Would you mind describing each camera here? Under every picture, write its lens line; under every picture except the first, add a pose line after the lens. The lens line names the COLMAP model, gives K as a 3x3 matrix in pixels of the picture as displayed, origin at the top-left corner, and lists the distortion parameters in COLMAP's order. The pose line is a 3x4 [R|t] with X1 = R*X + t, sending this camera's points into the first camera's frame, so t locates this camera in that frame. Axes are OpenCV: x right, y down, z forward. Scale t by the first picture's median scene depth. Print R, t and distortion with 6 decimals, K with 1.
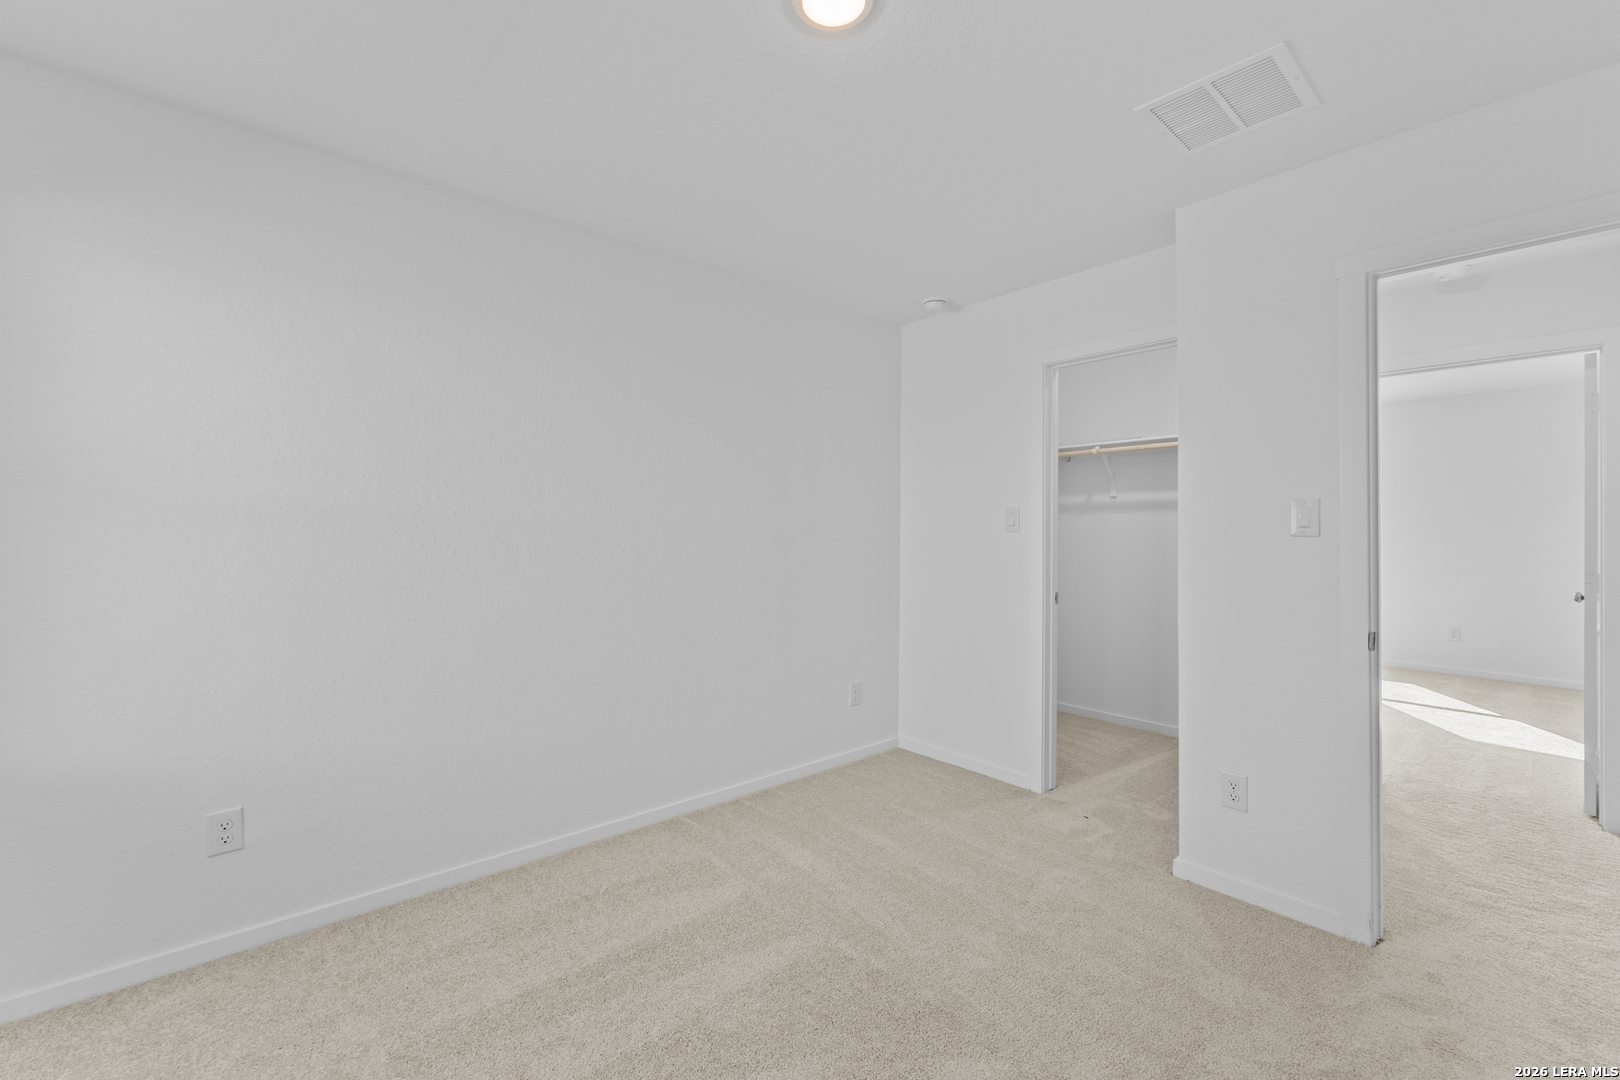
lens RADIAL K [[670.8, 0, 804.7], [0, 670.8, 542.2], [0, 0, 1]] dist [-0.001611, -0.000213]
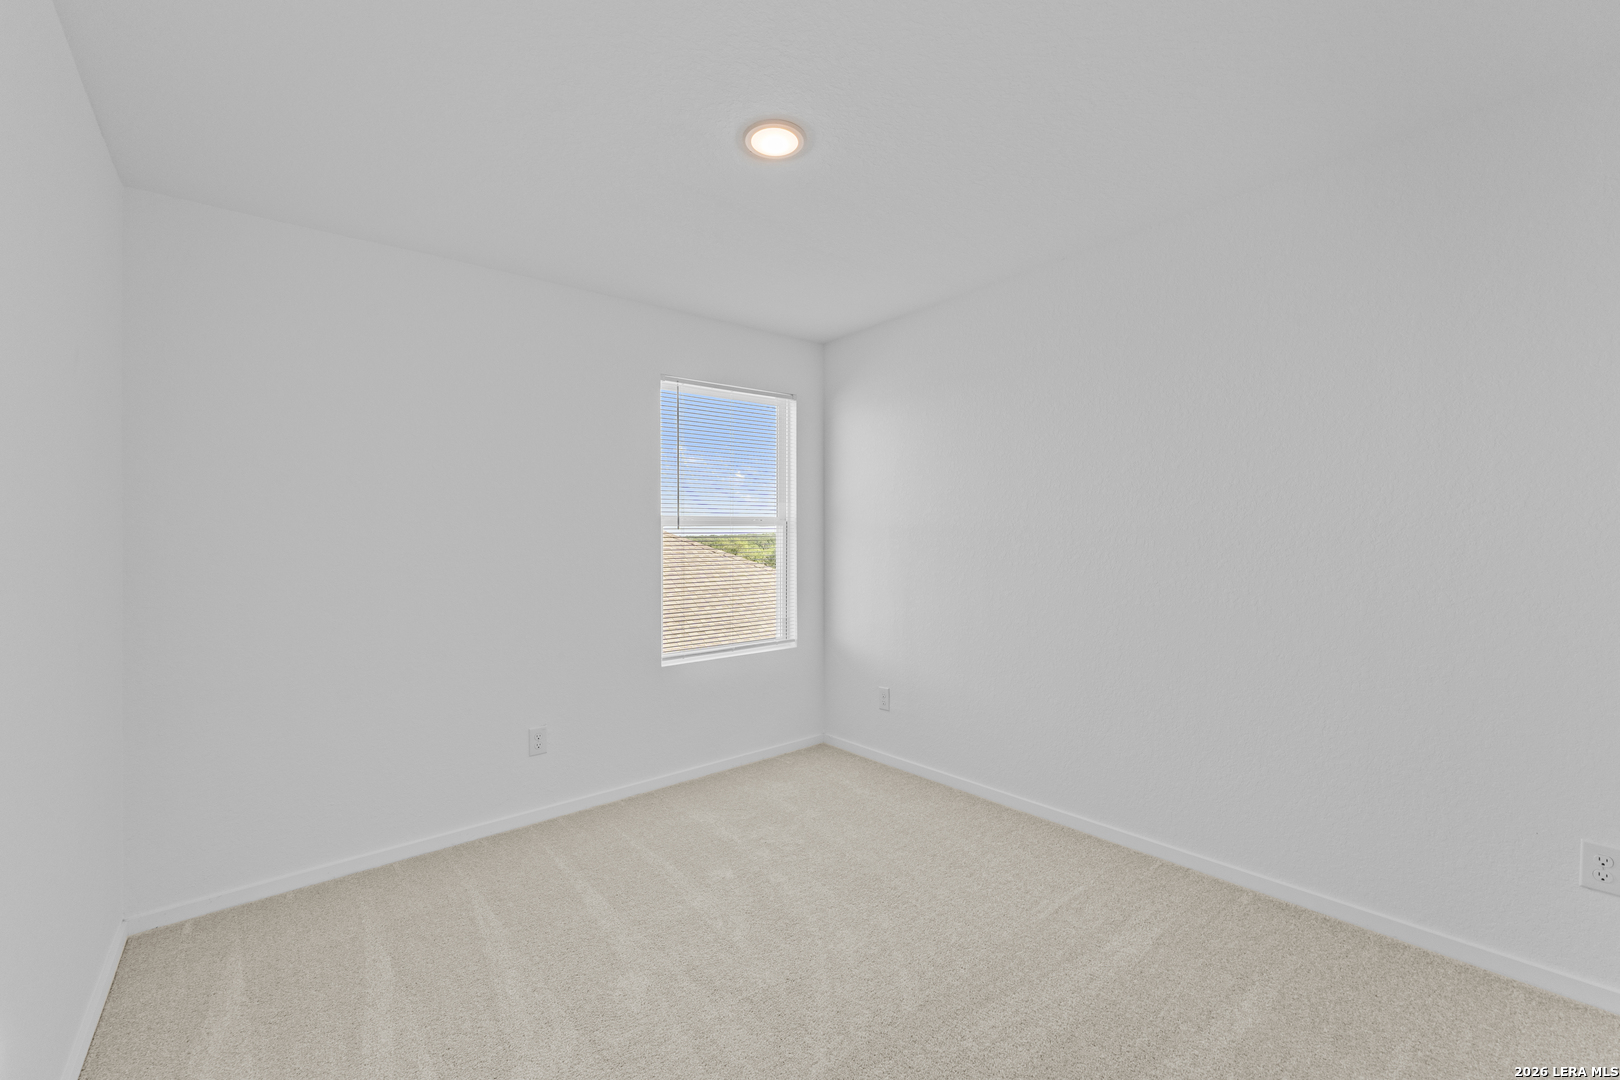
lens RADIAL K [[670.8, 0, 804.7], [0, 670.8, 542.2], [0, 0, 1]] dist [-0.001611, -0.000213]
pose [[-0.010118, 0.012939, -0.999865, 0.821464], [0.005826, 0.999900, 0.012880, -0.029424], [0.999932, -0.005695, -0.010192, 0.634775]]
